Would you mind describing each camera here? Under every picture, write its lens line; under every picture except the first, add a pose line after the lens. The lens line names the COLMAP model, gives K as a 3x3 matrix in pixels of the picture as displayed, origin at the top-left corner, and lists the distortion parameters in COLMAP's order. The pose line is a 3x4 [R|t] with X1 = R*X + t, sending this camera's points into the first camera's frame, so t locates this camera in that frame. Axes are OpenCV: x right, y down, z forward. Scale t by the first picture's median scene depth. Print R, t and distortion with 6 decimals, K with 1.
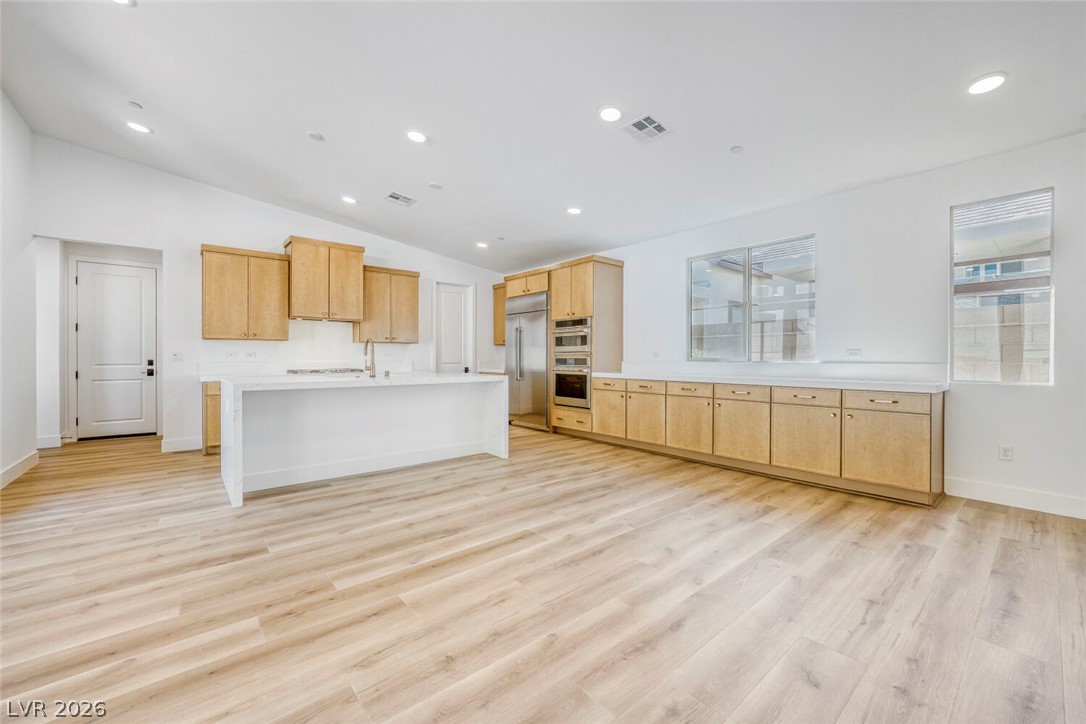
lens RADIAL K [[434.2, 0, 535.4], [0, 434.2, 362.9], [0, 0, 1]] dist [-0.002005, 0.000173]
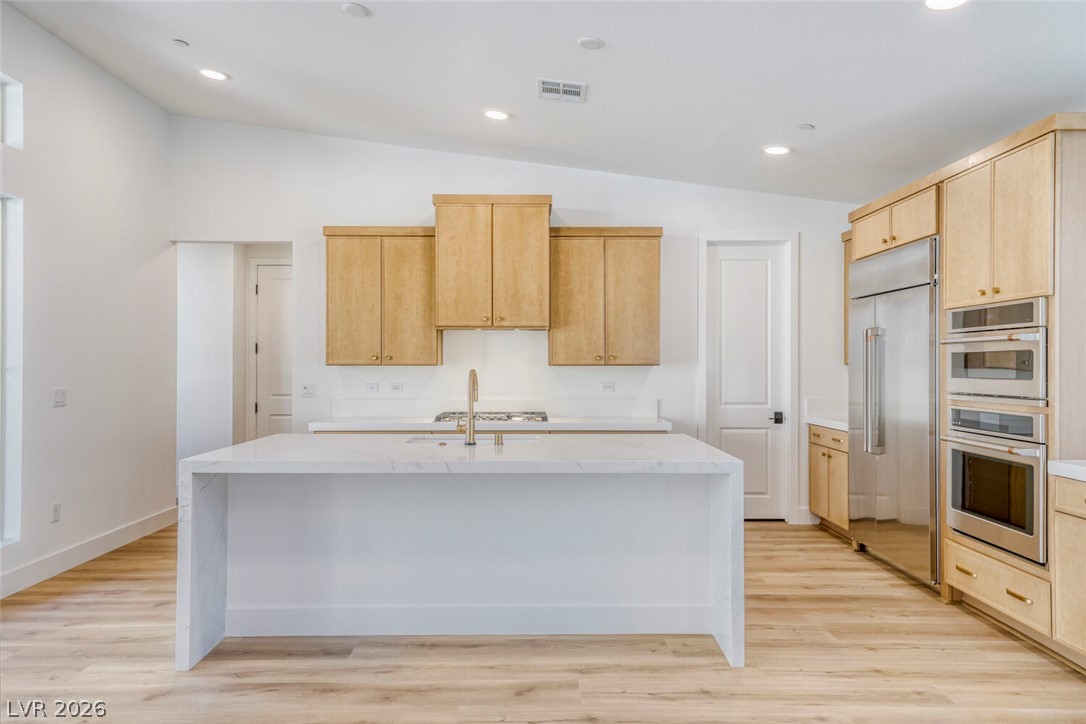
lens RADIAL K [[705.0, 0, 543.0], [0, 705.0, 362.0], [0, 0, 1]] dist [0.034636, -0.002862]
pose [[0.778783, -0.001126, -0.627293, 0.169675], [-0.008613, 0.999885, -0.012489, -0.043541], [0.627235, 0.015129, 0.778683, 0.305038]]
